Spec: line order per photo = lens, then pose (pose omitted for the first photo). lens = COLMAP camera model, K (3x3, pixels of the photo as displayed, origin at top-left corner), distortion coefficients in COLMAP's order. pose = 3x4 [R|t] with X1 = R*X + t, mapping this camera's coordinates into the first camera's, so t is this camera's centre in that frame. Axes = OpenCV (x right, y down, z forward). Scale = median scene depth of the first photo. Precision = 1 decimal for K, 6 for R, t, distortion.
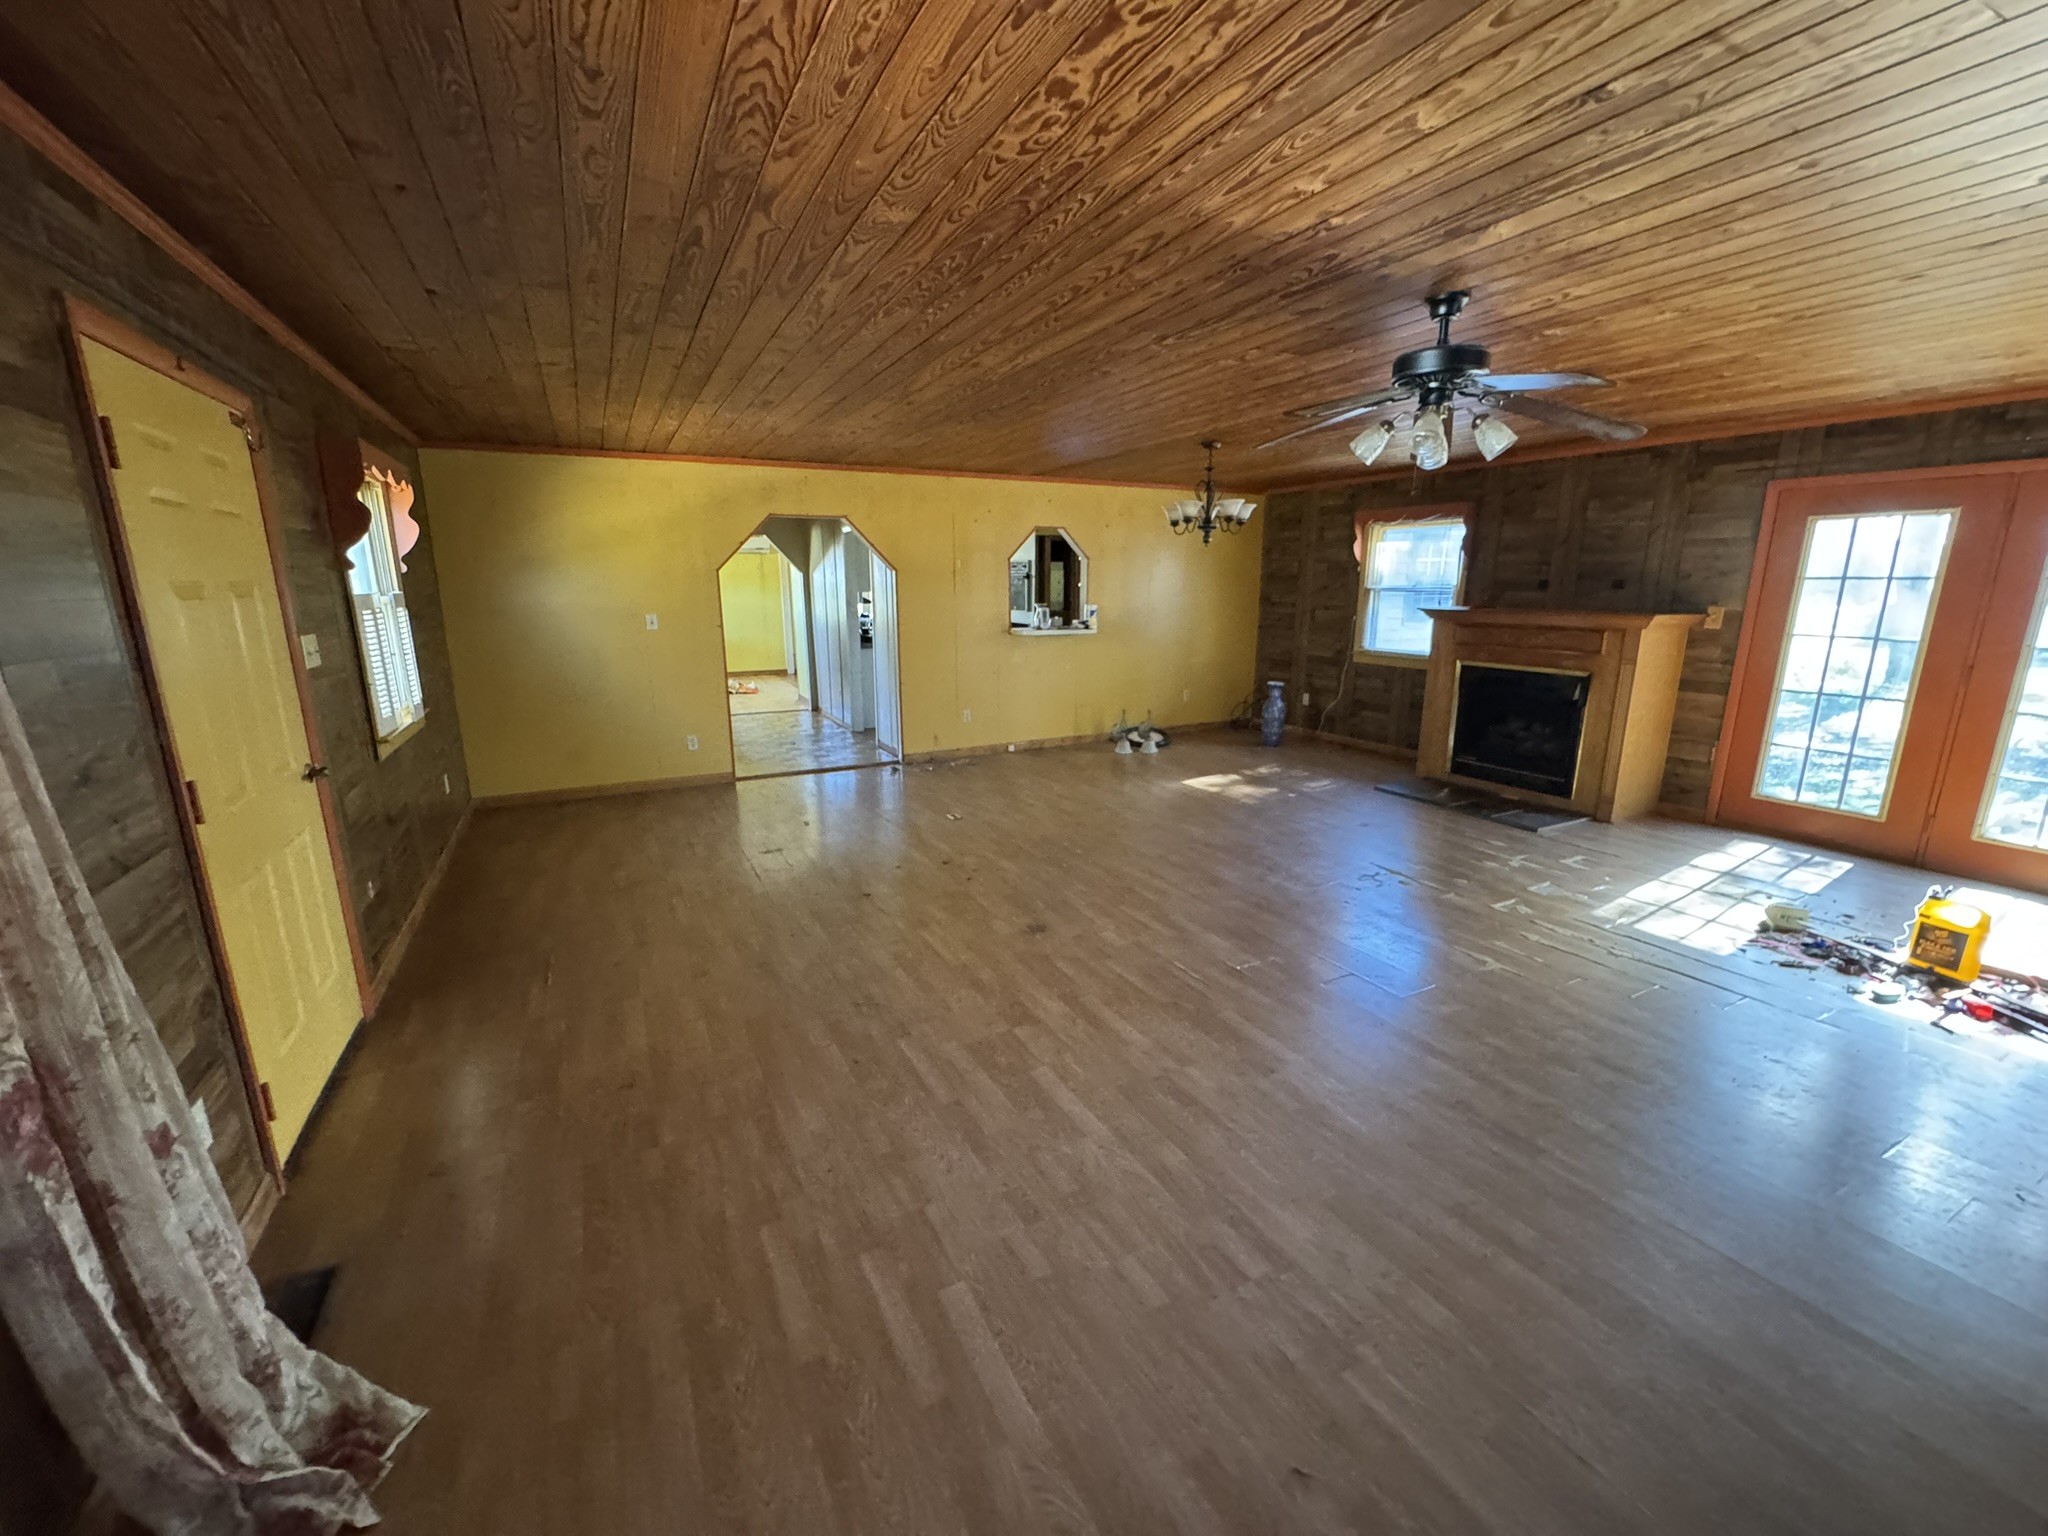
lens RADIAL K [[825.2, 0, 1024.7], [0, 825.2, 770.7], [0, 0, 1]] dist [0.001707, 0.000026]
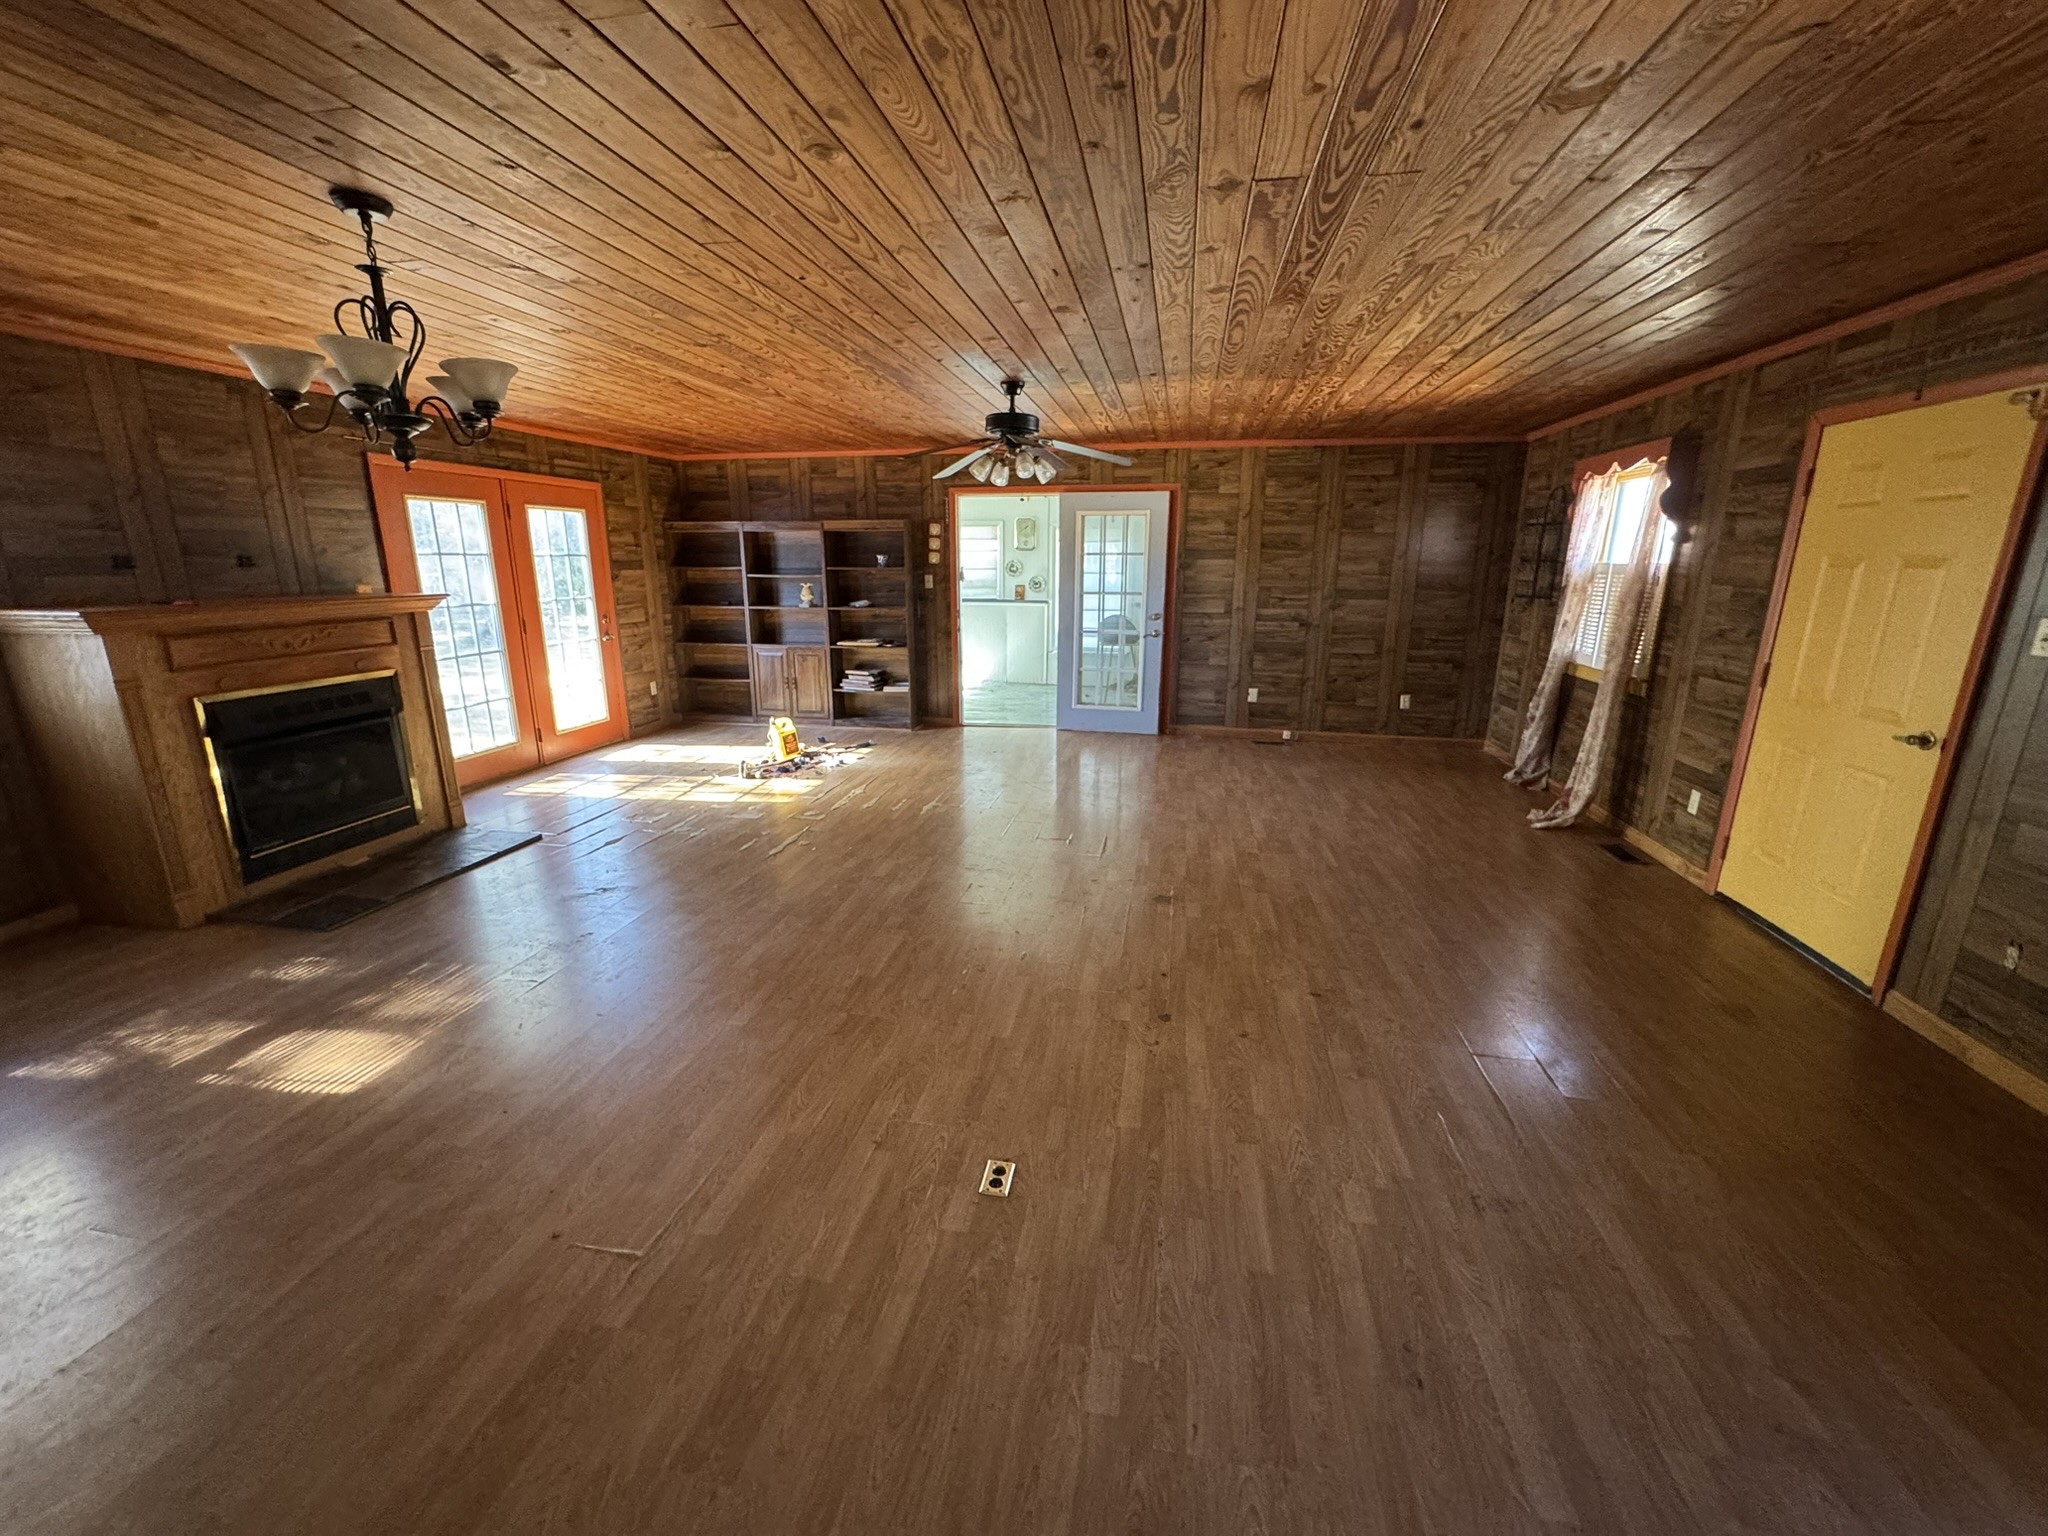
lens RADIAL K [[825.2, 0, 1024.9], [0, 825.2, 769.5], [0, 0, 1]] dist [0.001707, 0.000026]
pose [[-0.787563, -0.152809, 0.596987, -0.434258], [0.139688, 0.899280, 0.414467, -0.398325], [-0.600193, 0.409810, -0.686894, 1.738582]]
